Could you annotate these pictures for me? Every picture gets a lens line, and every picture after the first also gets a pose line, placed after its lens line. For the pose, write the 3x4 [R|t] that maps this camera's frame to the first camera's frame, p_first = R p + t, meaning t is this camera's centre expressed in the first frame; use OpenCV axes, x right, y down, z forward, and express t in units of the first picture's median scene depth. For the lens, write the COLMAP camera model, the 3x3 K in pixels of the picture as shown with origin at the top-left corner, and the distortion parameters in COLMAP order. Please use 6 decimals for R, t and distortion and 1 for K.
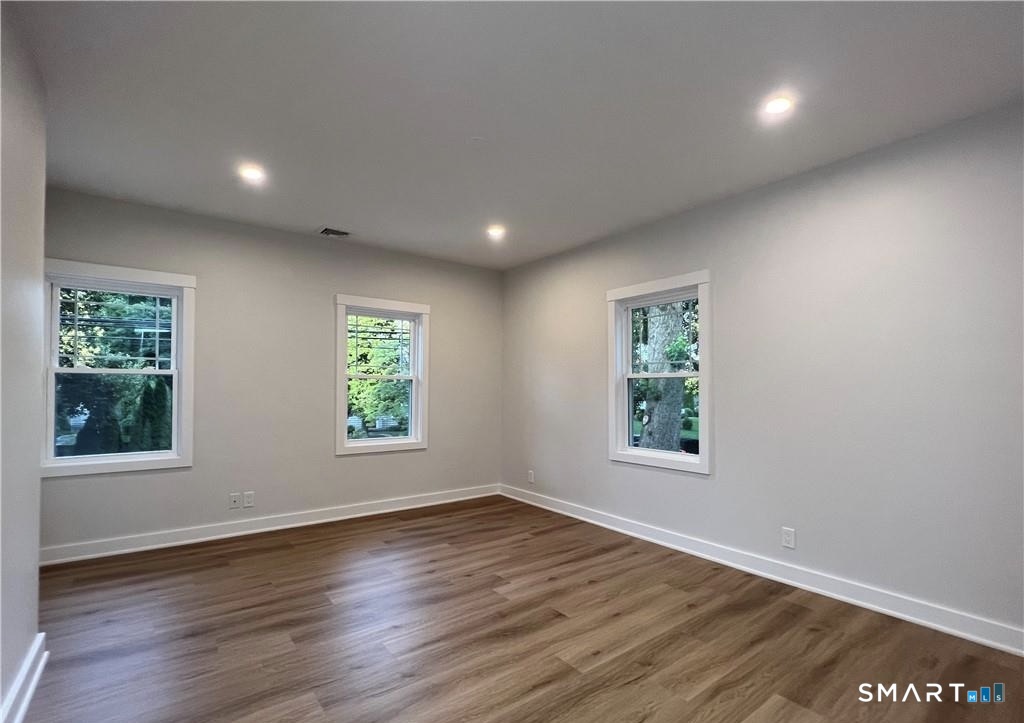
lens RADIAL K [[469.6, 0, 542.6], [0, 469.6, 385.2], [0, 0, 1]] dist [-0.000403, 0.000868]
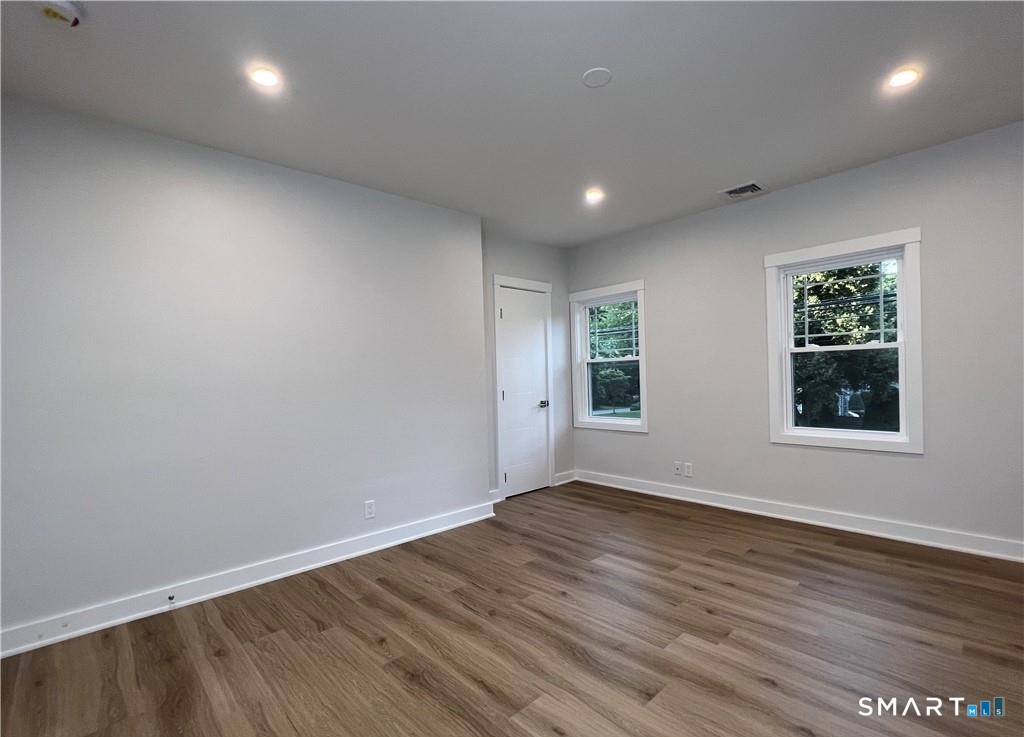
lens RADIAL K [[473.7, 0, 478.3], [0, 473.7, 385.3], [0, 0, 1]] dist [0.000749, -0.000517]
pose [[0.035872, 0.013586, -0.999264, 0.602225], [0.044647, 0.998887, 0.015184, 0.008983], [0.998359, -0.045159, 0.035226, 0.622692]]
